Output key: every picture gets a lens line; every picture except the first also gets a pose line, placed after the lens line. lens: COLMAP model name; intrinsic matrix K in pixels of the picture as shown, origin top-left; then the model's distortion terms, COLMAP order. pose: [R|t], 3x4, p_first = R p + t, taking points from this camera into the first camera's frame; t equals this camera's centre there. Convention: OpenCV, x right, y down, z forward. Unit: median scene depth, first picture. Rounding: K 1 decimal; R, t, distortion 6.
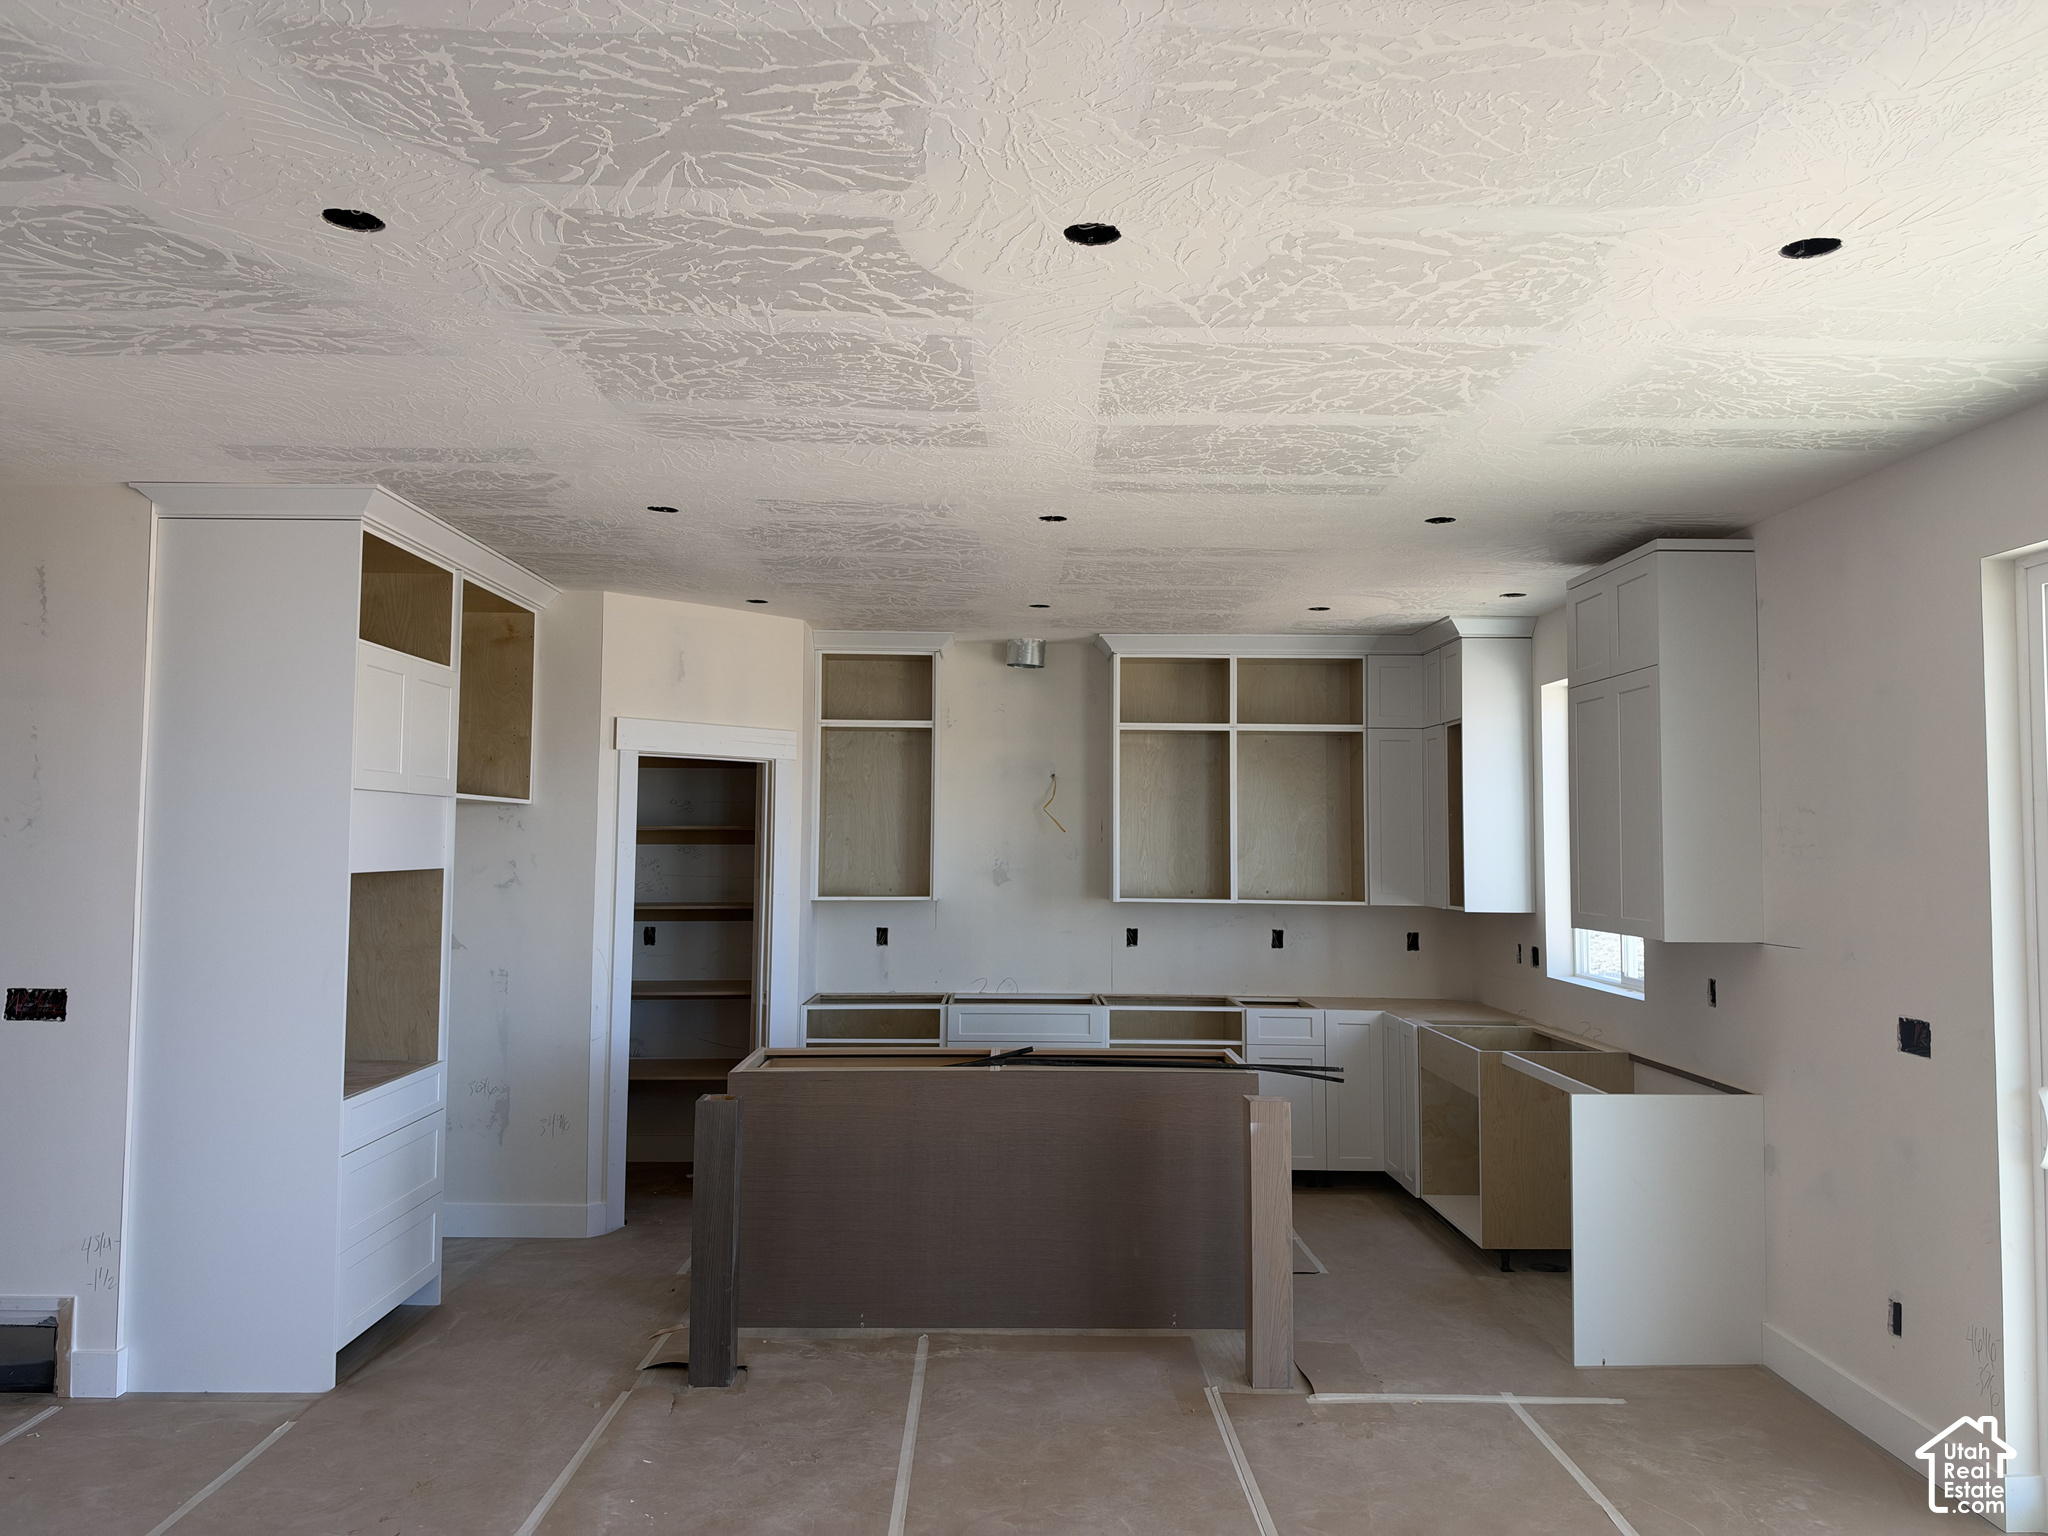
lens RADIAL K [[1448.5, 0, 1024.0], [0, 1448.5, 768.0], [0, 0, 1]] dist [0.146959, -0.230317]
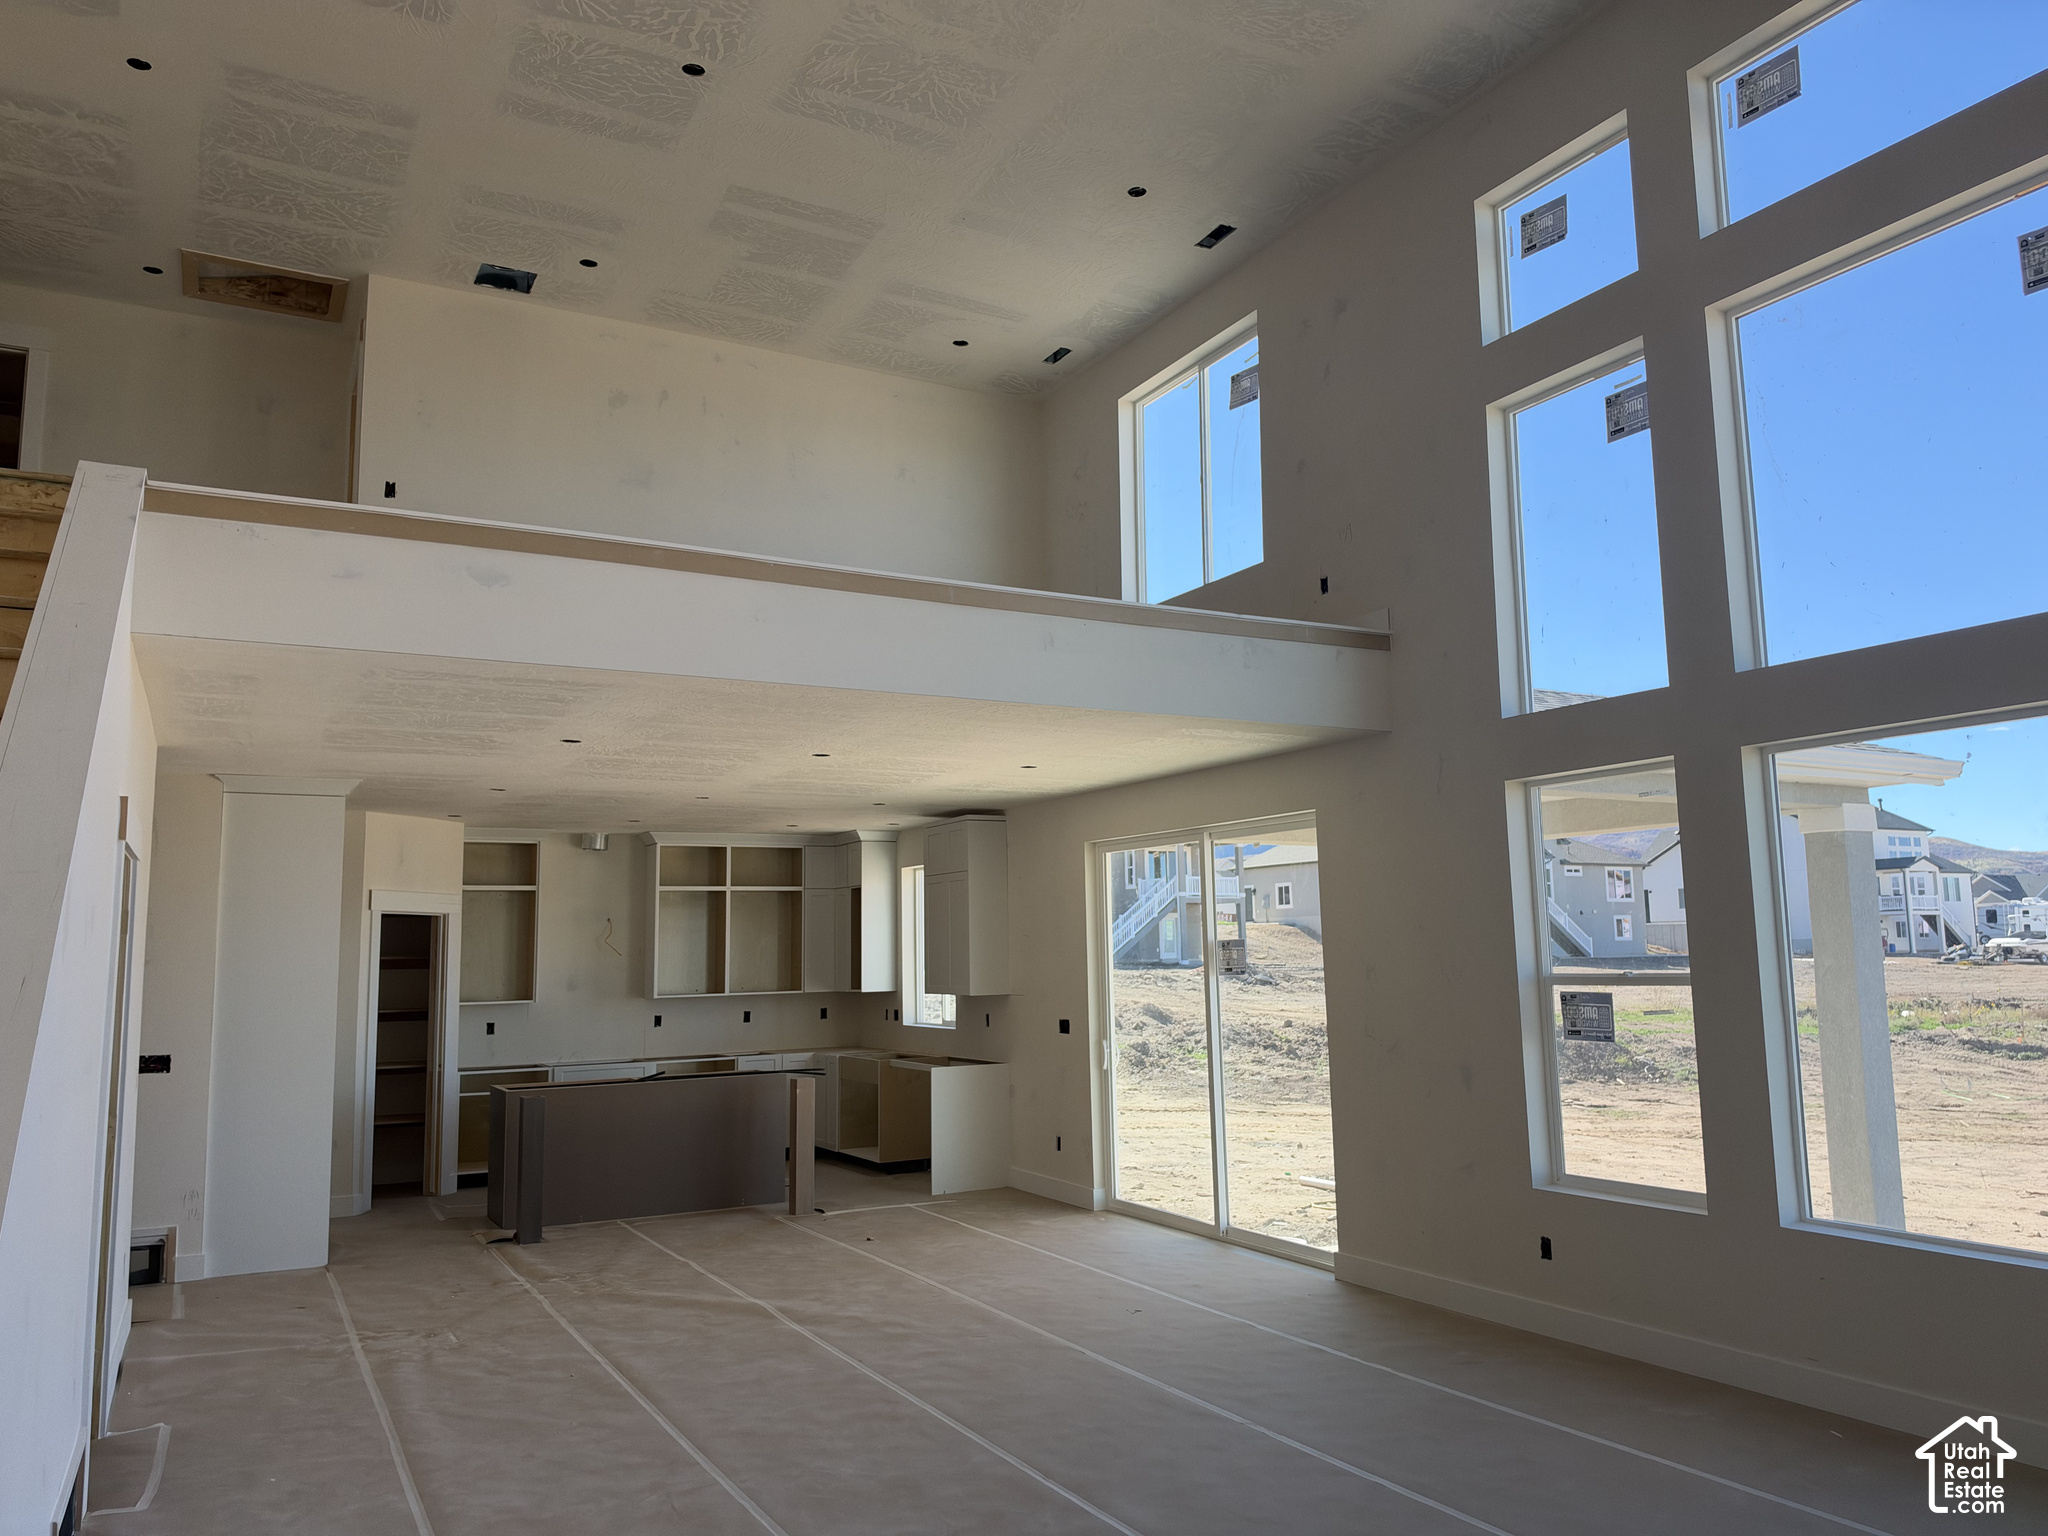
lens RADIAL K [[1429.2, 0, 1024.0], [0, 1429.2, 768.0], [0, 0, 1]] dist [0.147304, -0.387112]
pose [[0.881097, 0.034583, 0.471670, -0.349006], [0.003659, 0.996795, -0.079920, -0.033756], [-0.472922, 0.072143, 0.878146, -0.638252]]
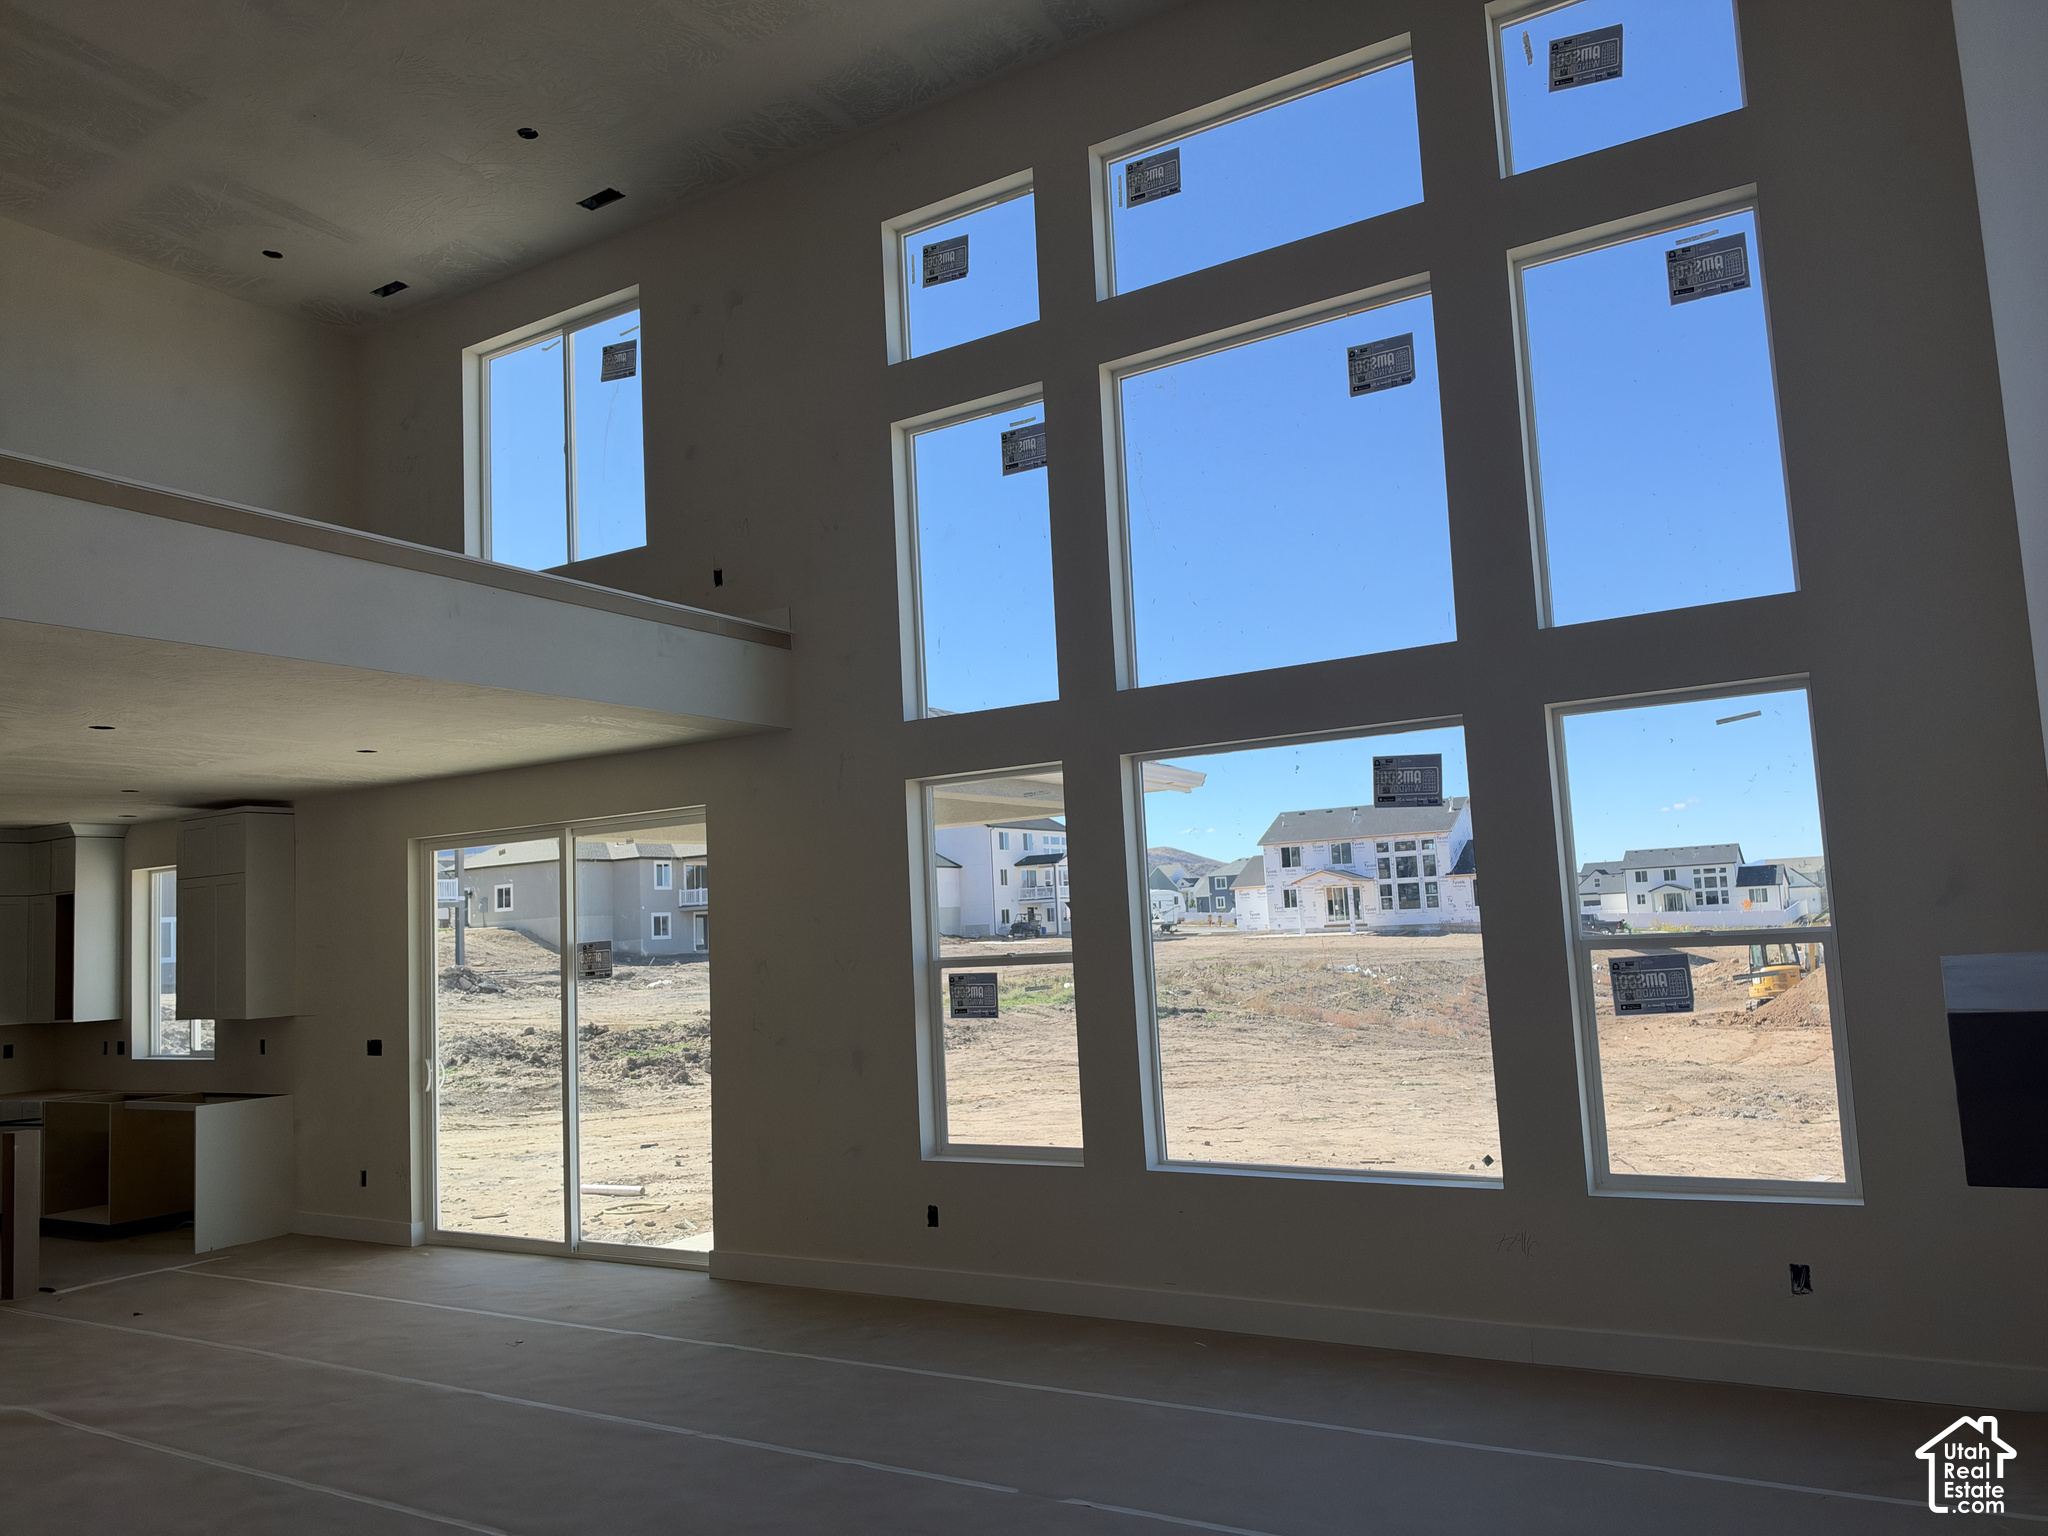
lens RADIAL K [[1437.9, 0, 1024.6], [0, 1437.9, 776.1], [0, 0, 1]] dist [0.078399, -0.114345]
pose [[0.526611, 0.050805, 0.848587, -0.424079], [0.014824, 0.997512, -0.068921, -0.032046], [-0.849977, 0.048874, 0.524548, -0.558849]]
